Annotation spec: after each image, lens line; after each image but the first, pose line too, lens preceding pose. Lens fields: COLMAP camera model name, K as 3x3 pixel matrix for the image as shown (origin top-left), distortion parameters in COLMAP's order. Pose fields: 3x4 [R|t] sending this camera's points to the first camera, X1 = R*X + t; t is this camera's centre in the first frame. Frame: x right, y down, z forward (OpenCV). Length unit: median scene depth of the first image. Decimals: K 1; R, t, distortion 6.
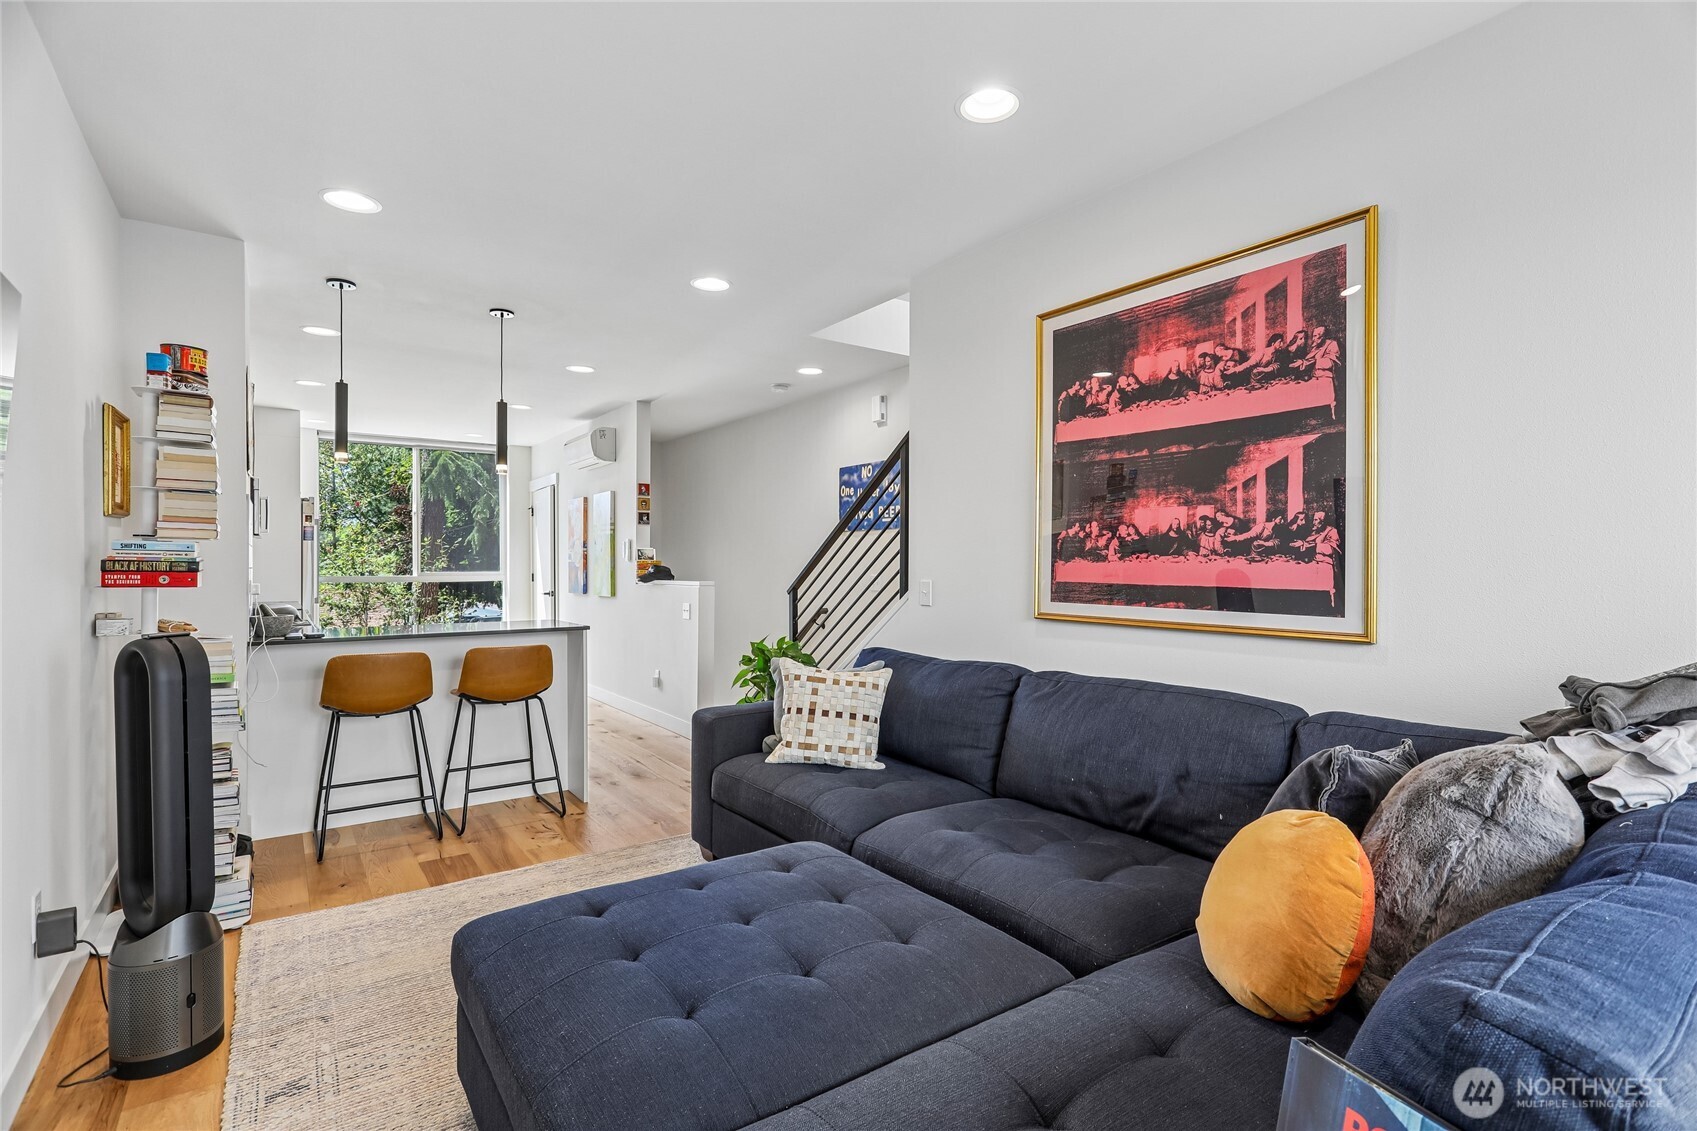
lens RADIAL K [[796.1, 0, 863.0], [0, 796.1, 558.8], [0, 0, 1]] dist [-0.002812, 0.001985]
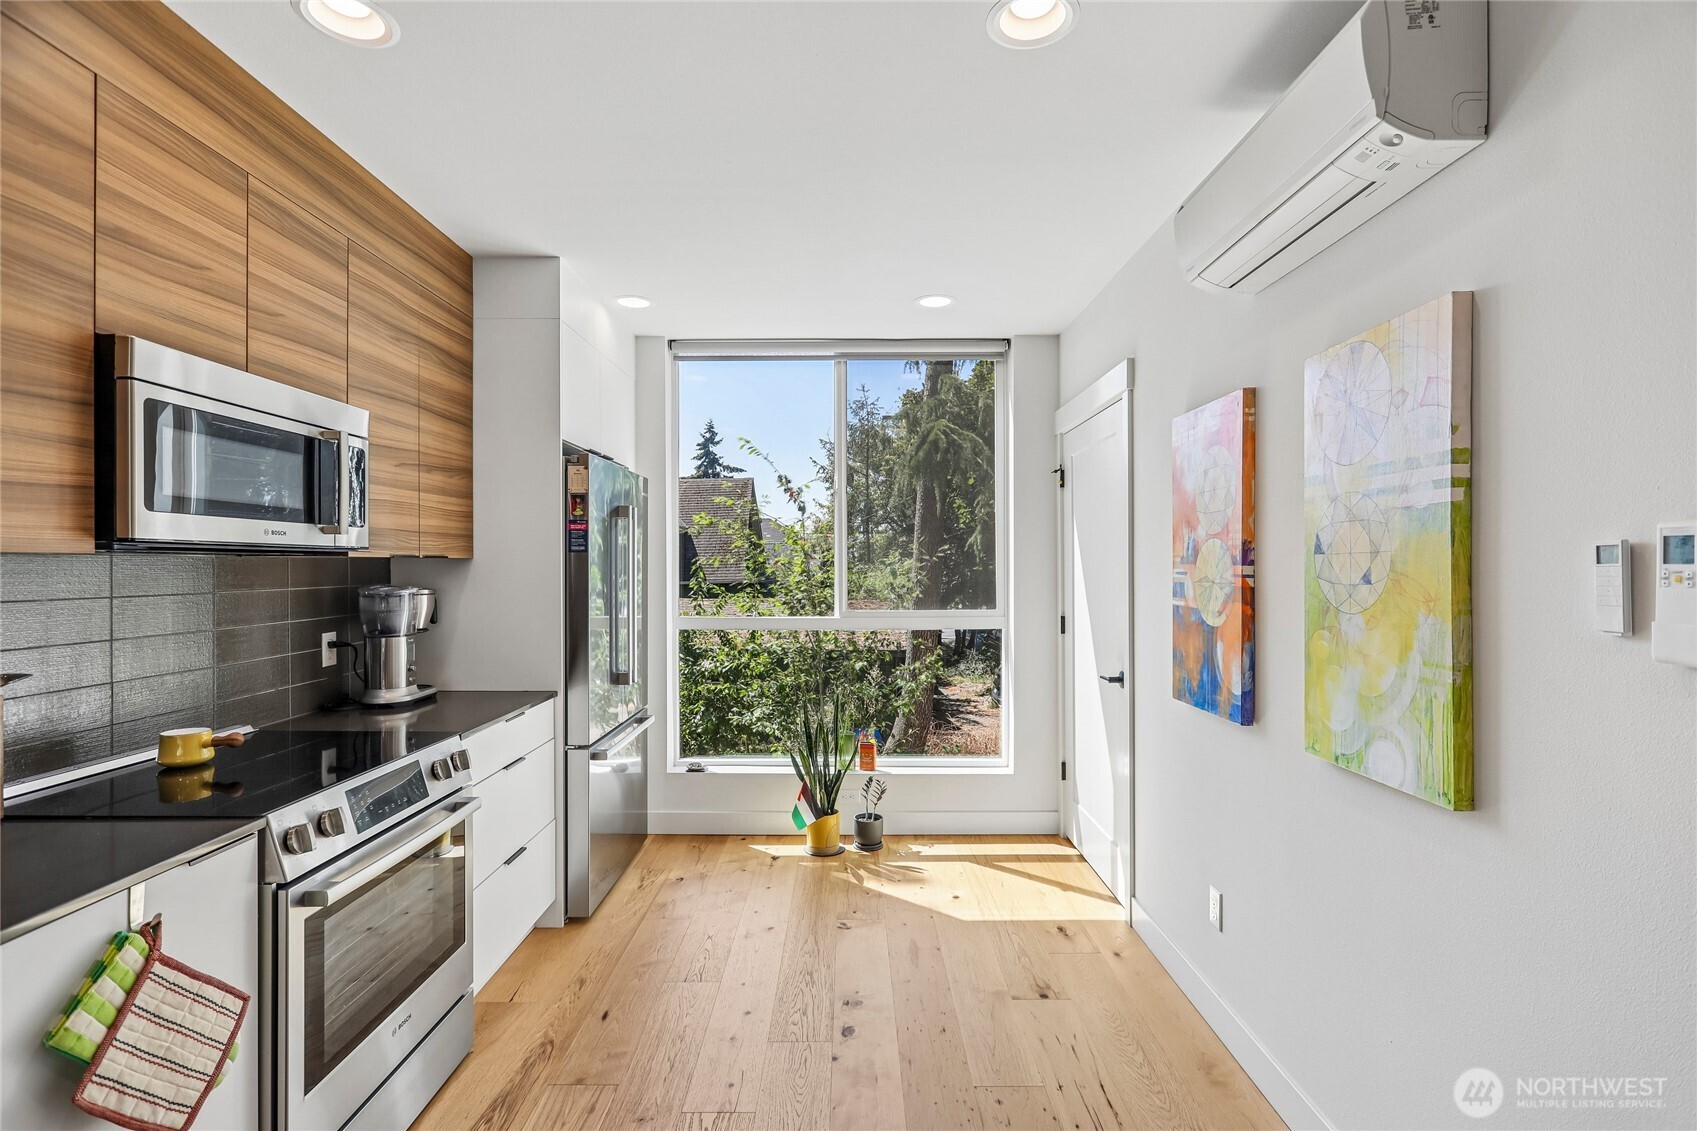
lens RADIAL K [[796.1, 0, 854.4], [0, 796.1, 560.1], [0, 0, 1]] dist [-0.002812, 0.001985]
pose [[0.810919, 0.000475, -0.585158, -0.251138], [-0.000973, 0.999999, -0.000537, -0.012660], [0.585157, 0.001005, 0.810919, 0.575890]]
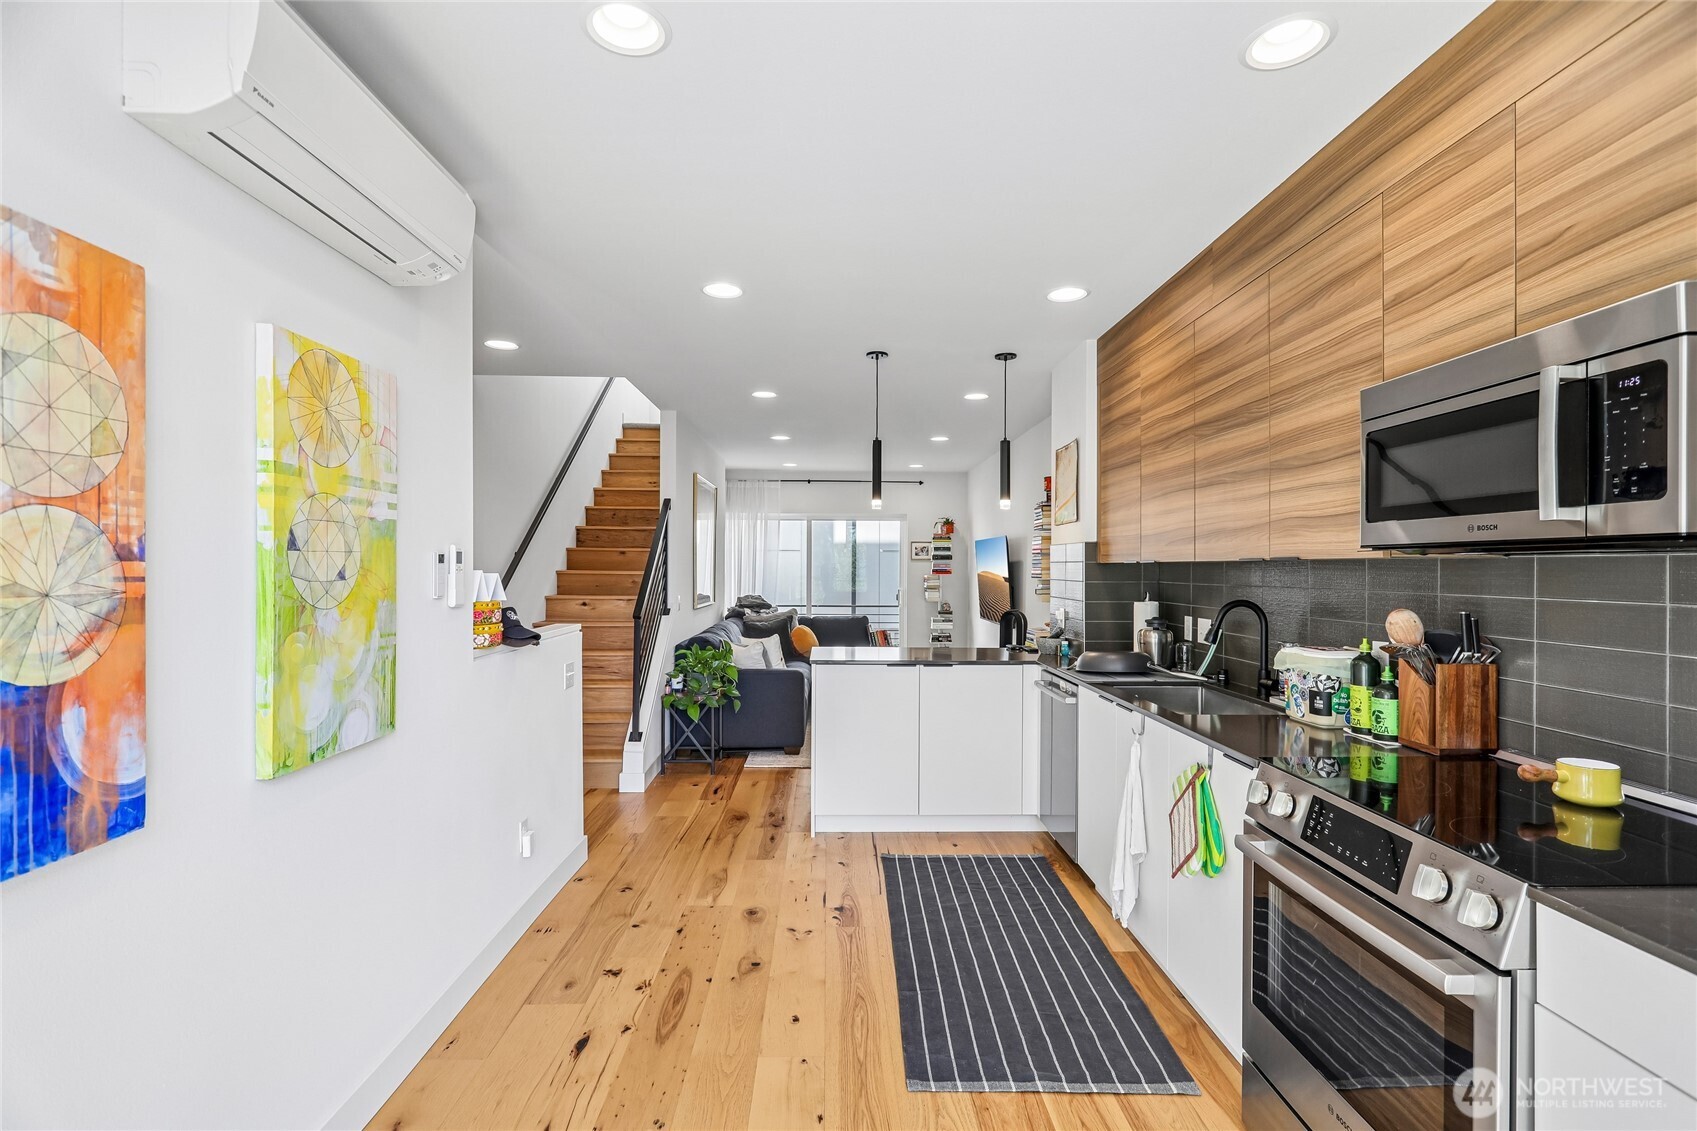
lens RADIAL K [[796.1, 0, 851.2], [0, 796.1, 568.7], [0, 0, 1]] dist [-0.002812, 0.001985]
pose [[-0.823153, 0.000749, 0.567819, -0.496304], [-0.002208, 0.999987, -0.004520, -0.009455], [-0.567815, -0.004975, -0.823141, 0.900078]]
